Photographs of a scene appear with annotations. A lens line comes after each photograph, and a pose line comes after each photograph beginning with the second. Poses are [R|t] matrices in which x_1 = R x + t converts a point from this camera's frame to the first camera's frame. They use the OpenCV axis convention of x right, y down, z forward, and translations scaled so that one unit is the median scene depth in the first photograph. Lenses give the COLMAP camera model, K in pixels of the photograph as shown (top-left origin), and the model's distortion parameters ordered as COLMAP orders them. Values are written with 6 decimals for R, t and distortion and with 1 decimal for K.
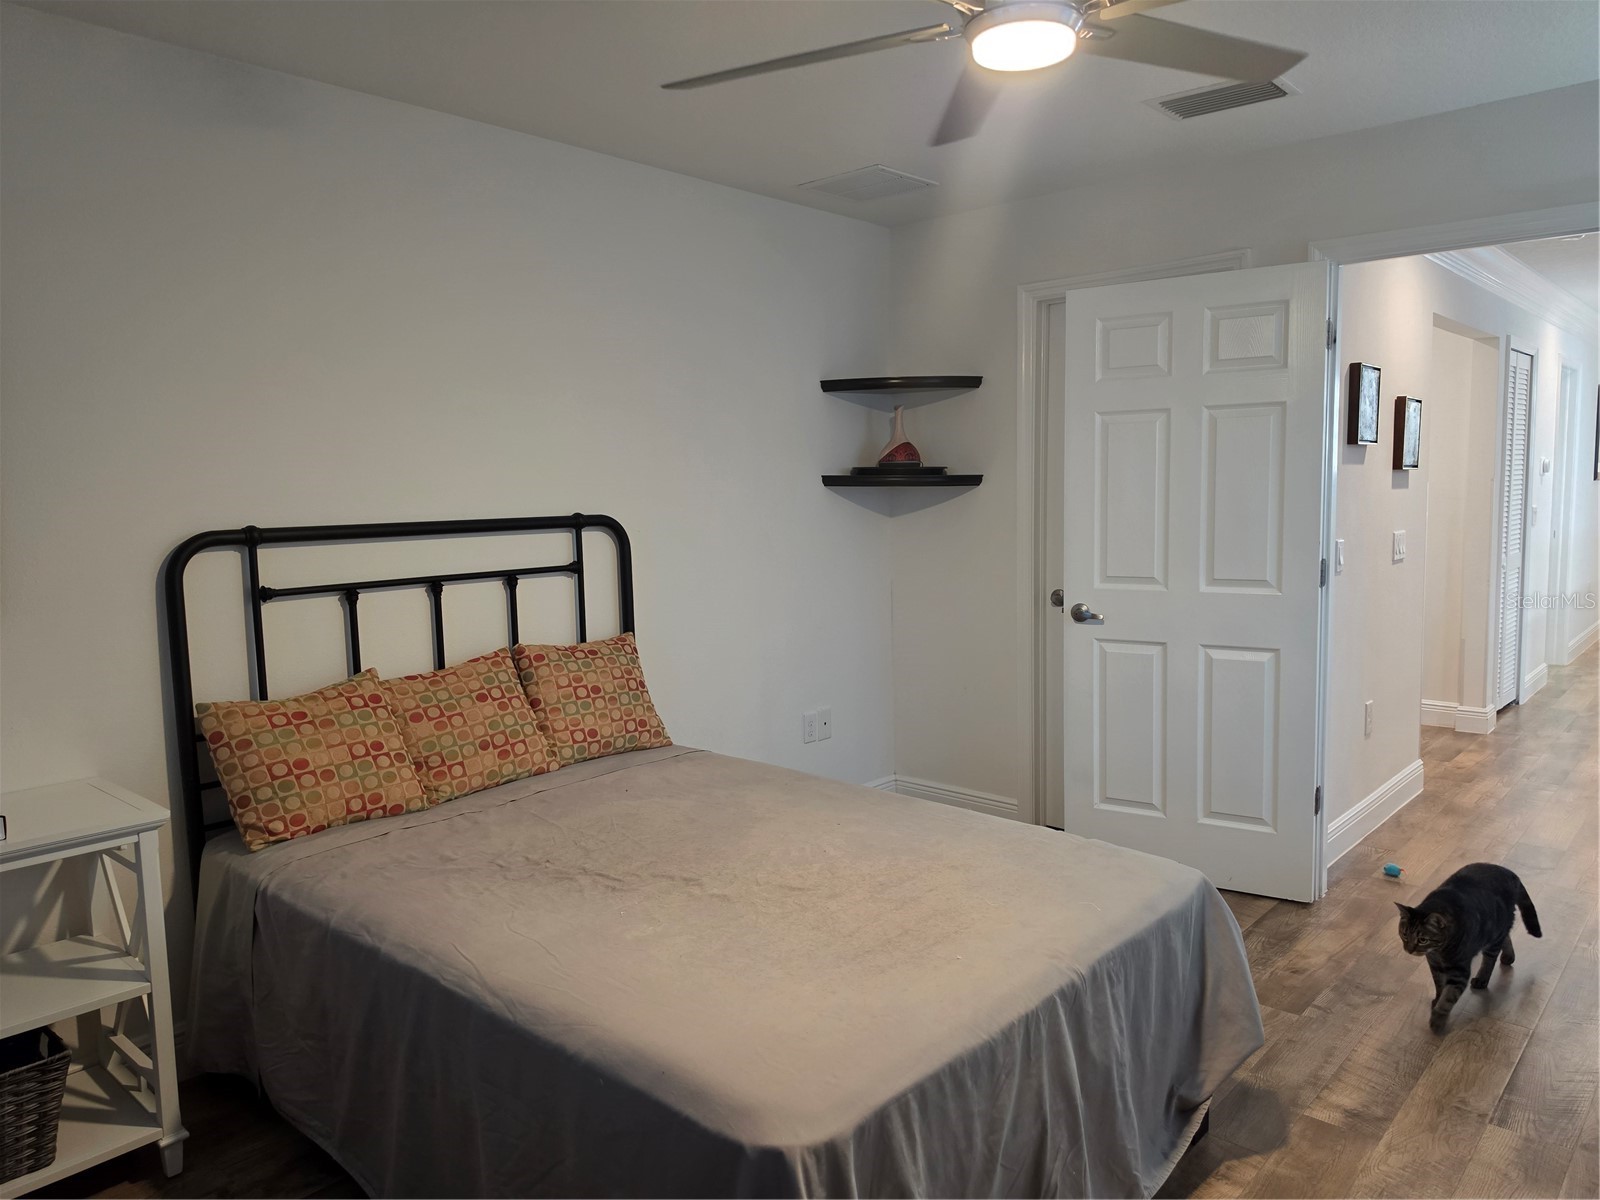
lens RADIAL K [[1102.9, 0, 804.0], [0, 1102.9, 594.0], [0, 0, 1]] dist [0.075828, -0.098113]
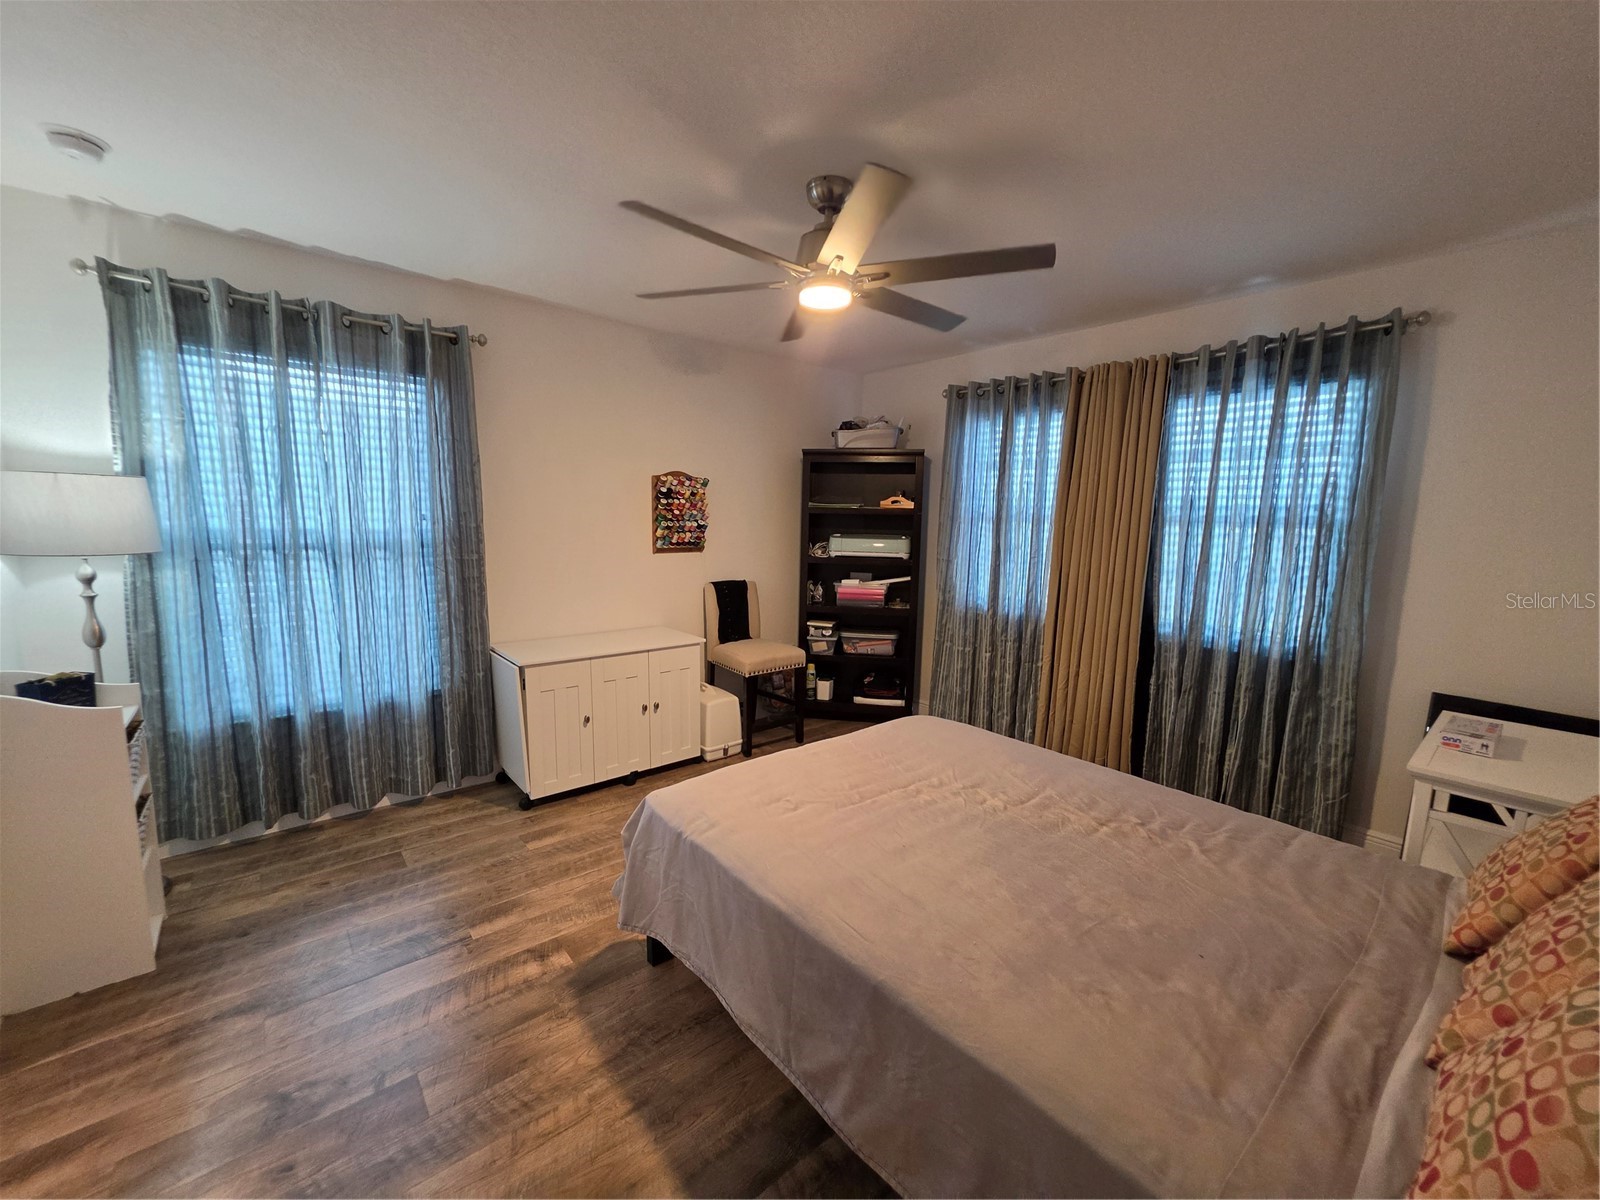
lens RADIAL K [[644.9, 0, 794.5], [0, 644.9, 606.2], [0, 0, 1]] dist [-0.003839, 0.000691]
pose [[-0.990451, -0.022573, 0.136005, 0.047912], [0.011125, 0.970200, 0.242048, -0.132458], [-0.137416, 0.241250, -0.960685, 1.250017]]
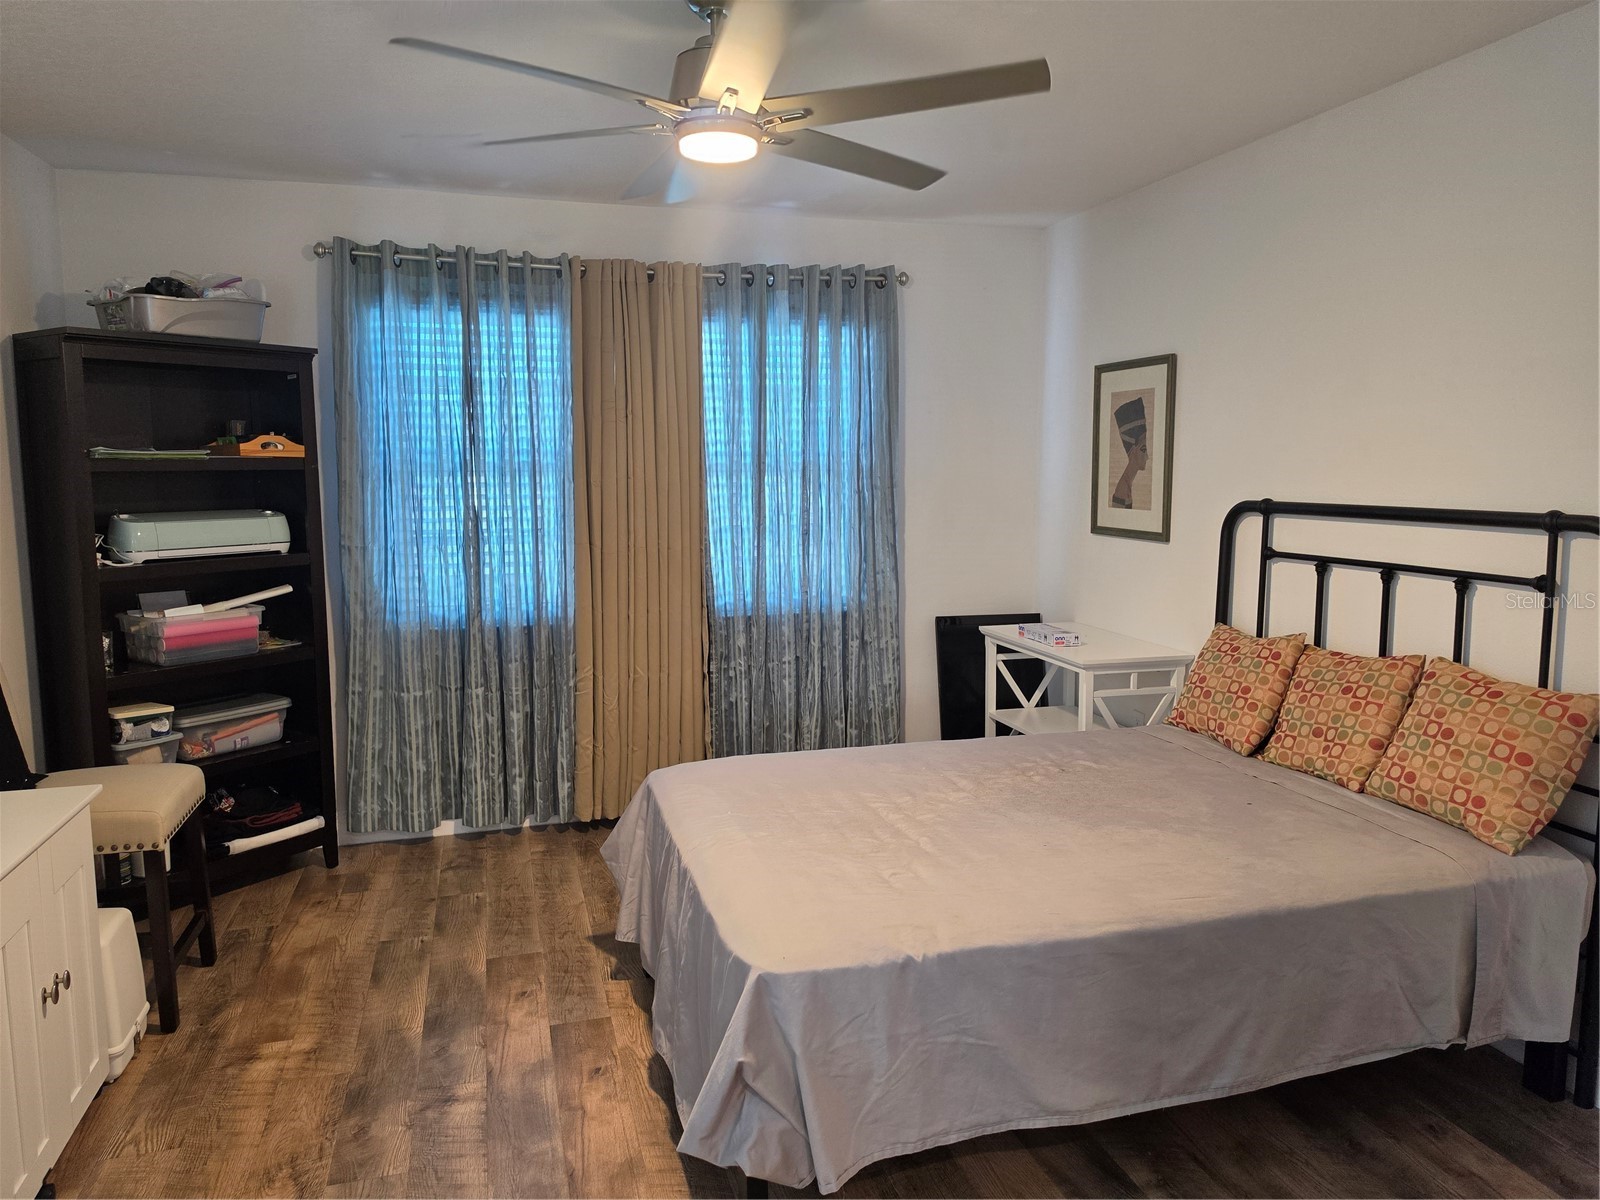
lens RADIAL K [[1108.5, 0, 804.8], [0, 1108.5, 599.5], [0, 0, 1]] dist [0.087247, -0.116922]
pose [[-0.535882, 0.119516, -0.835791, 0.726687], [-0.074319, 0.979410, 0.187703, -0.124892], [0.841016, 0.162702, -0.515966, 1.036126]]
